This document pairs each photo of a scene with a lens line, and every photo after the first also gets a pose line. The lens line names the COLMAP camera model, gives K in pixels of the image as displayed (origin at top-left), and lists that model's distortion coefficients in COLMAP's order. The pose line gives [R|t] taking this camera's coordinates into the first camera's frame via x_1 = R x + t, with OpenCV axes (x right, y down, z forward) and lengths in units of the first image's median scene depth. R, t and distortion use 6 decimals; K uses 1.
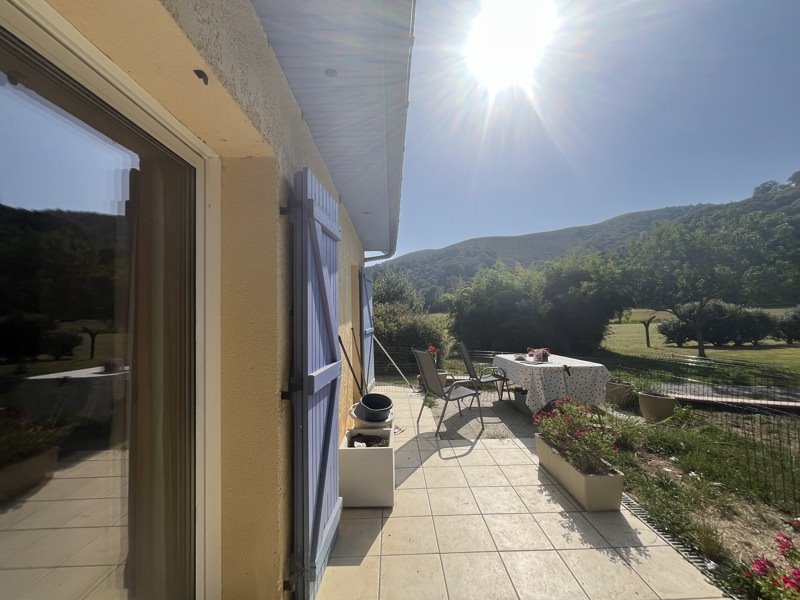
lens RADIAL K [[324.9, 0, 400.0], [0, 324.9, 300.0], [0, 0, 1]] dist [-0.001285, -0.000226]
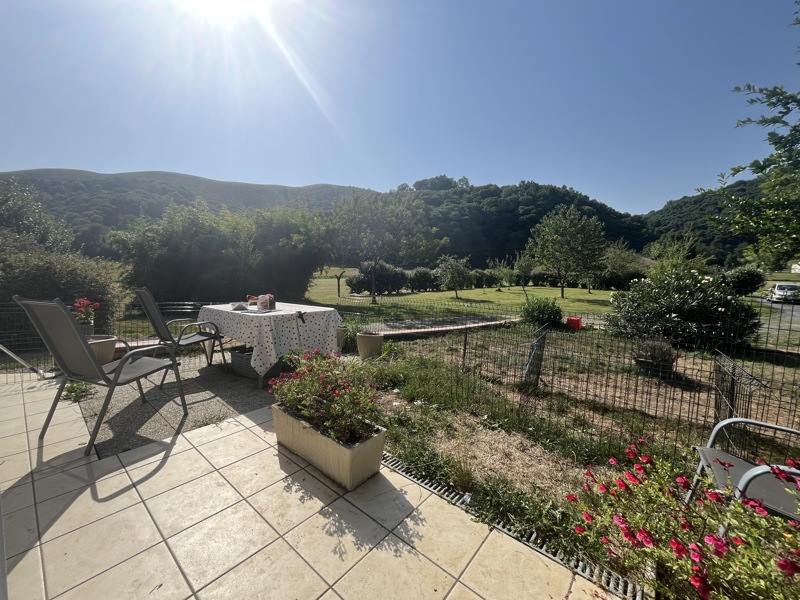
lens RADIAL K [[324.9, 0, 400.0], [0, 324.9, 300.0], [0, 0, 1]] dist [-0.001285, -0.000226]
pose [[0.658743, -0.036656, 0.751475, 0.050563], [-0.068154, 0.991799, 0.108122, 0.060072], [-0.749275, -0.122441, 0.650842, 0.251571]]
